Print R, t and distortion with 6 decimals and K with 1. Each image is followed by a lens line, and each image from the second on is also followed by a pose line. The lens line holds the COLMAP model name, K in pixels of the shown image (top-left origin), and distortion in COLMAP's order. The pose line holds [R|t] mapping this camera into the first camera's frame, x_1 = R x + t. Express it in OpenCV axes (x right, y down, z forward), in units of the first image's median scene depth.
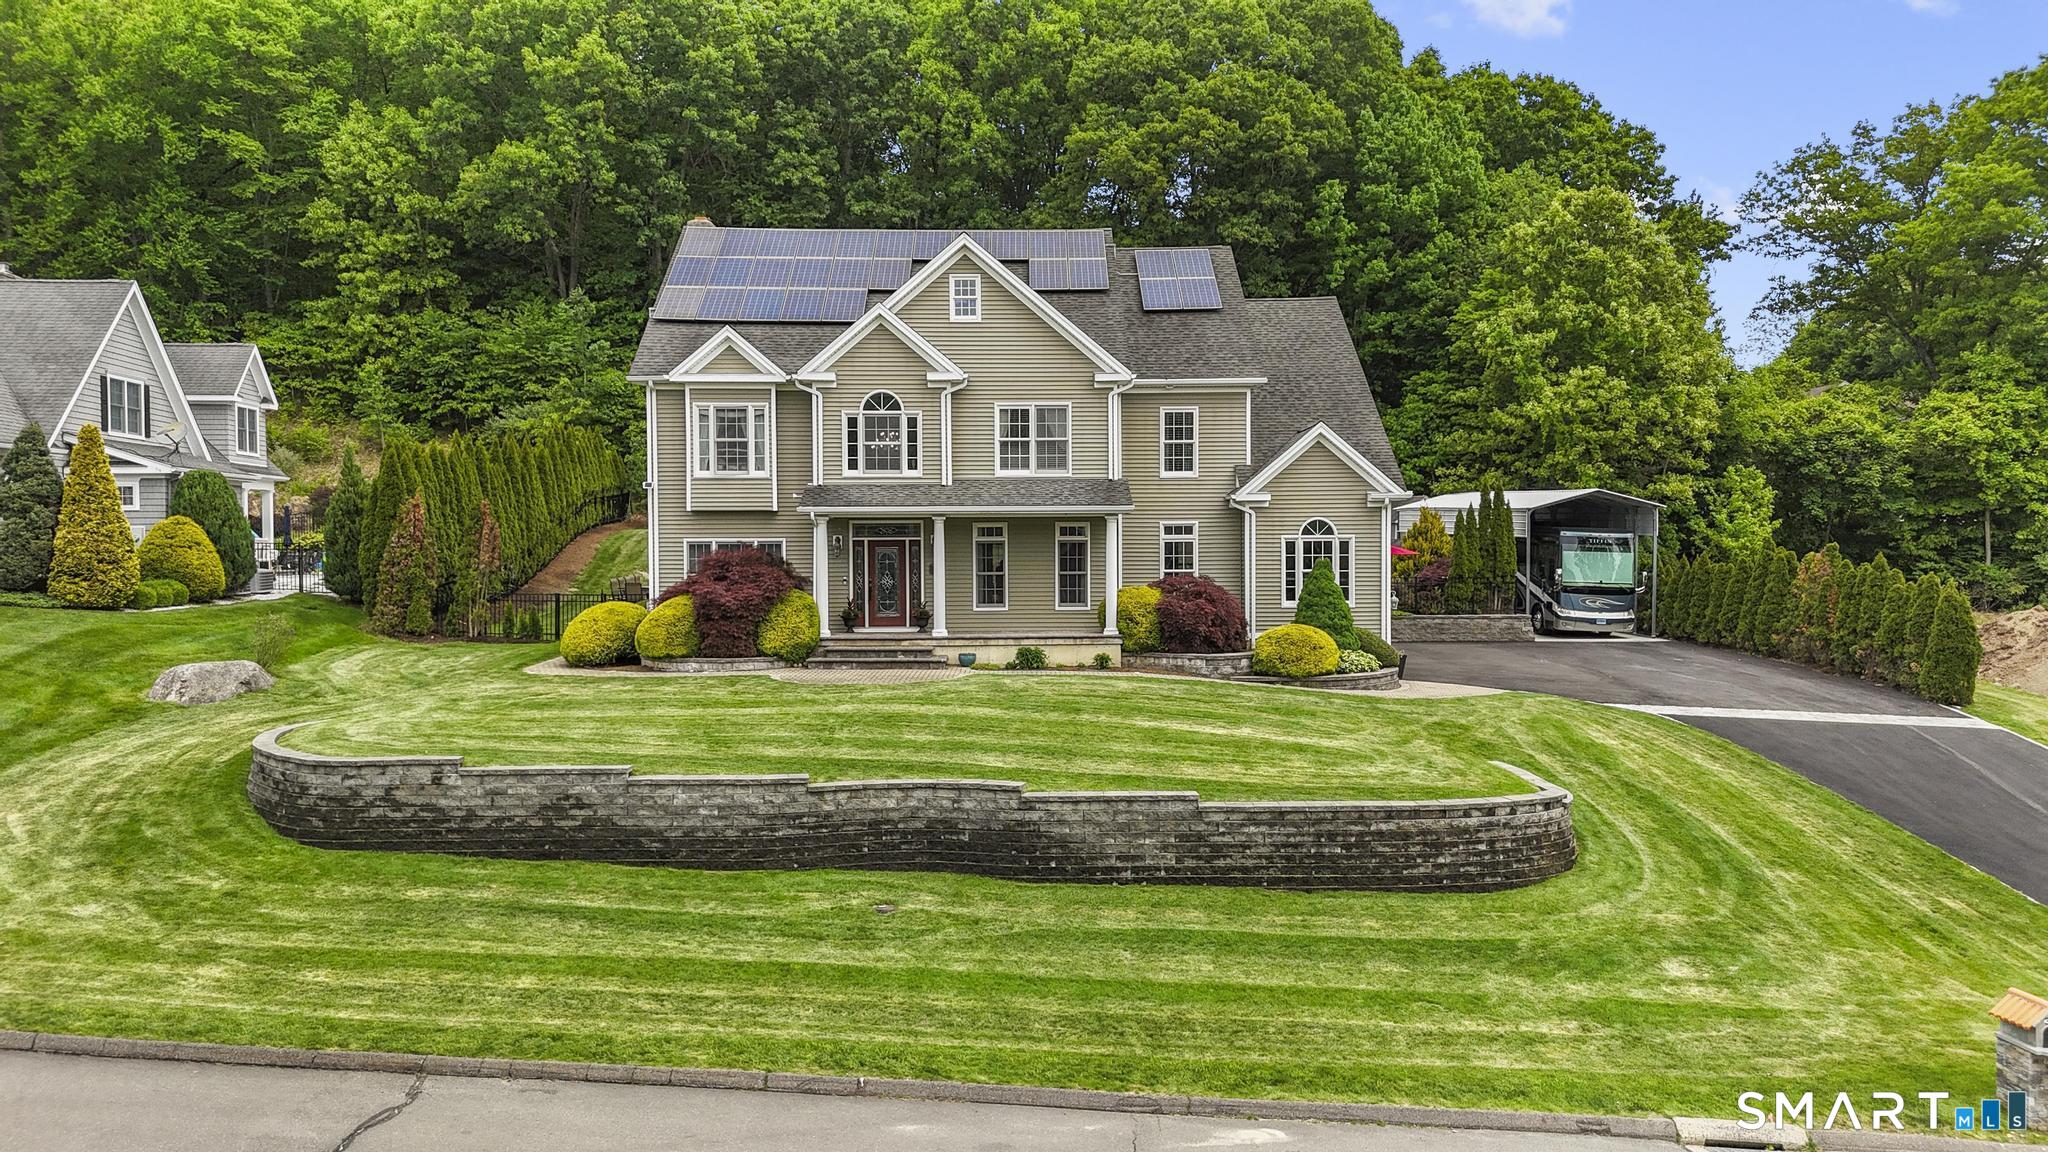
lens RADIAL K [[1497.1, 0, 1024.0], [0, 1497.1, 576.0], [0, 0, 1]] dist [0.120509, -0.137168]
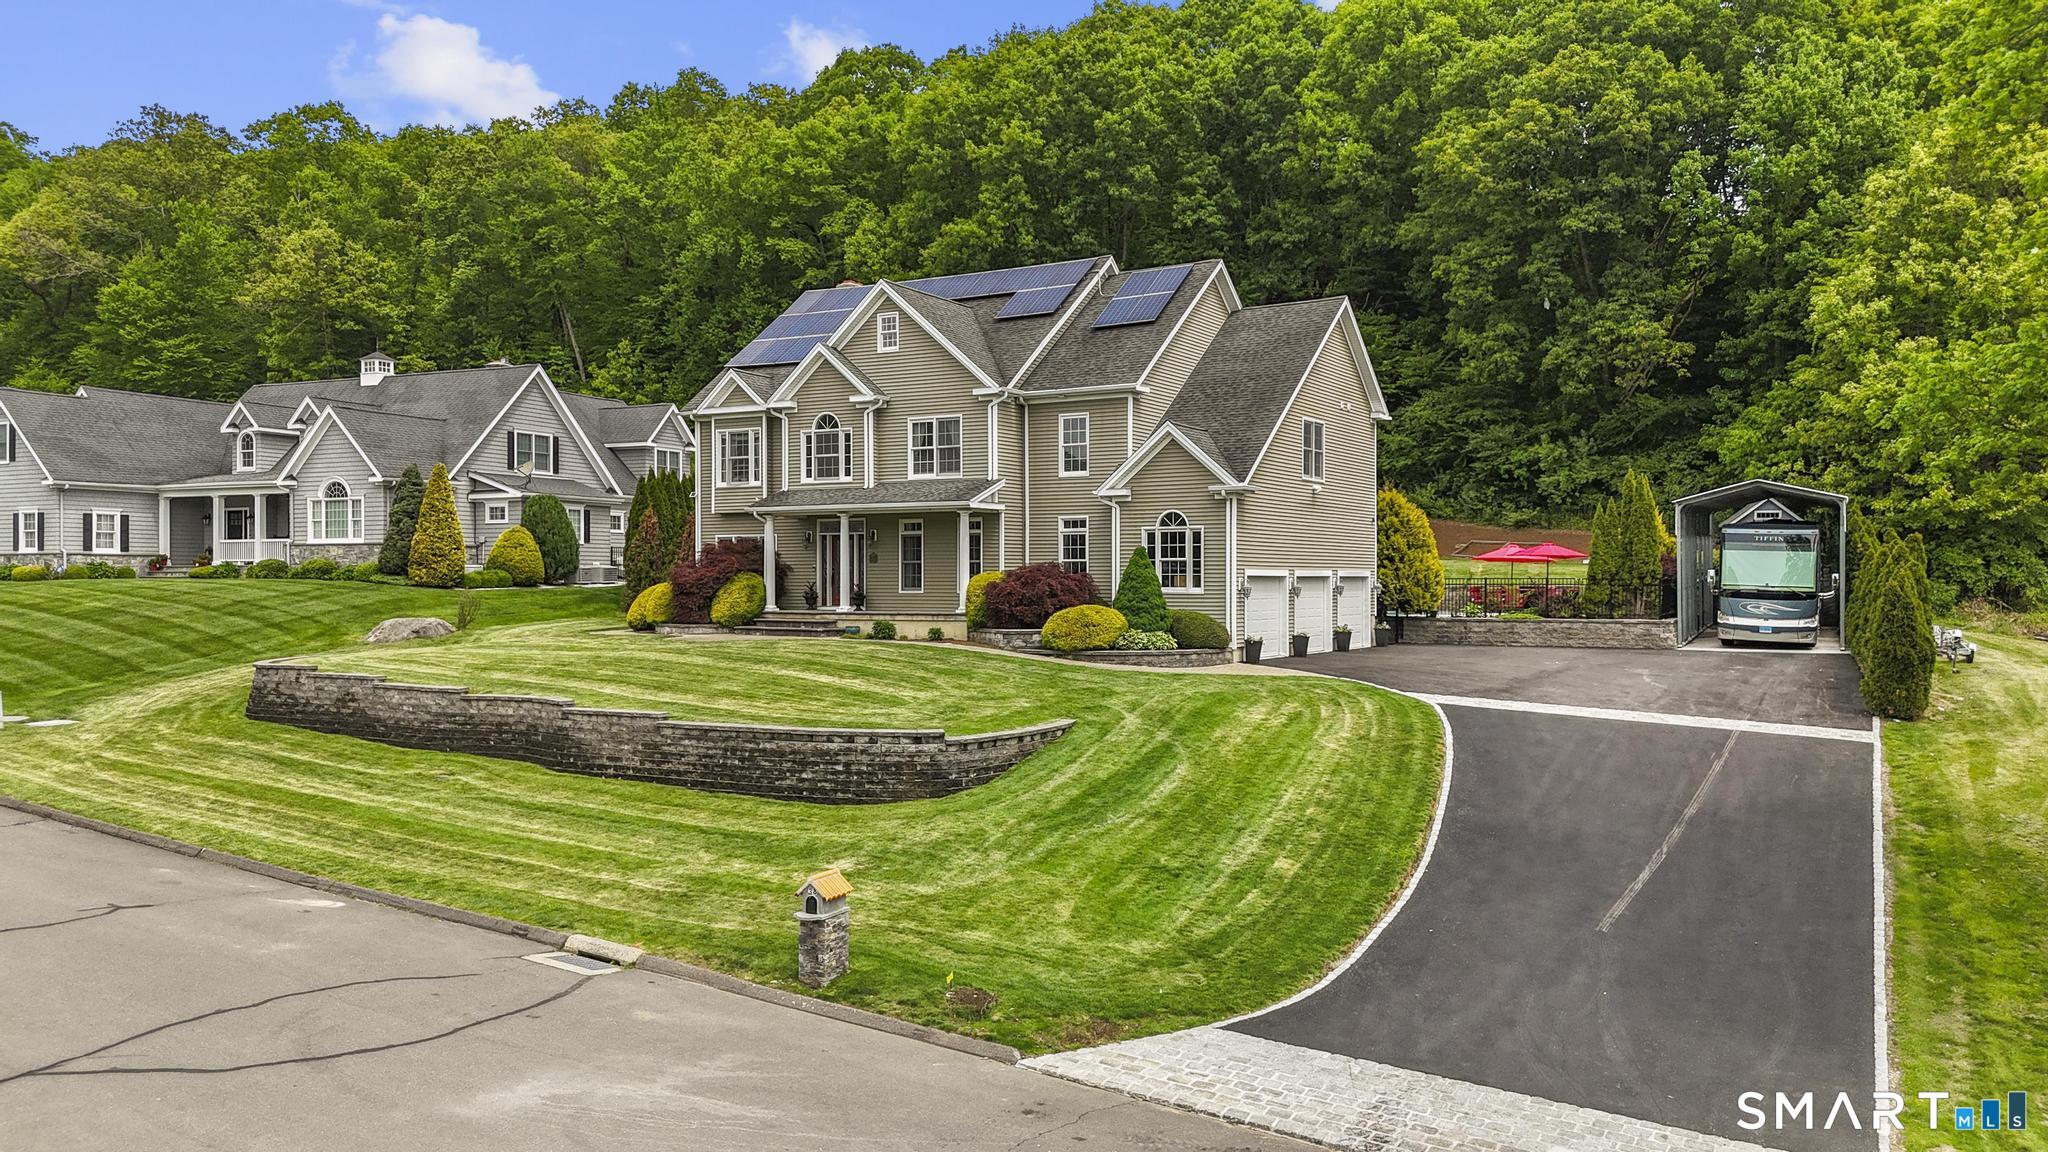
lens RADIAL K [[1505.0, 0, 1024.0], [0, 1505.0, 576.0], [0, 0, 1]] dist [0.072543, -0.057085]
pose [[0.858481, 0.003370, -0.512834, 0.675861], [-0.013713, 0.999772, -0.016384, 0.028114], [0.512662, 0.021098, 0.858332, 0.025651]]
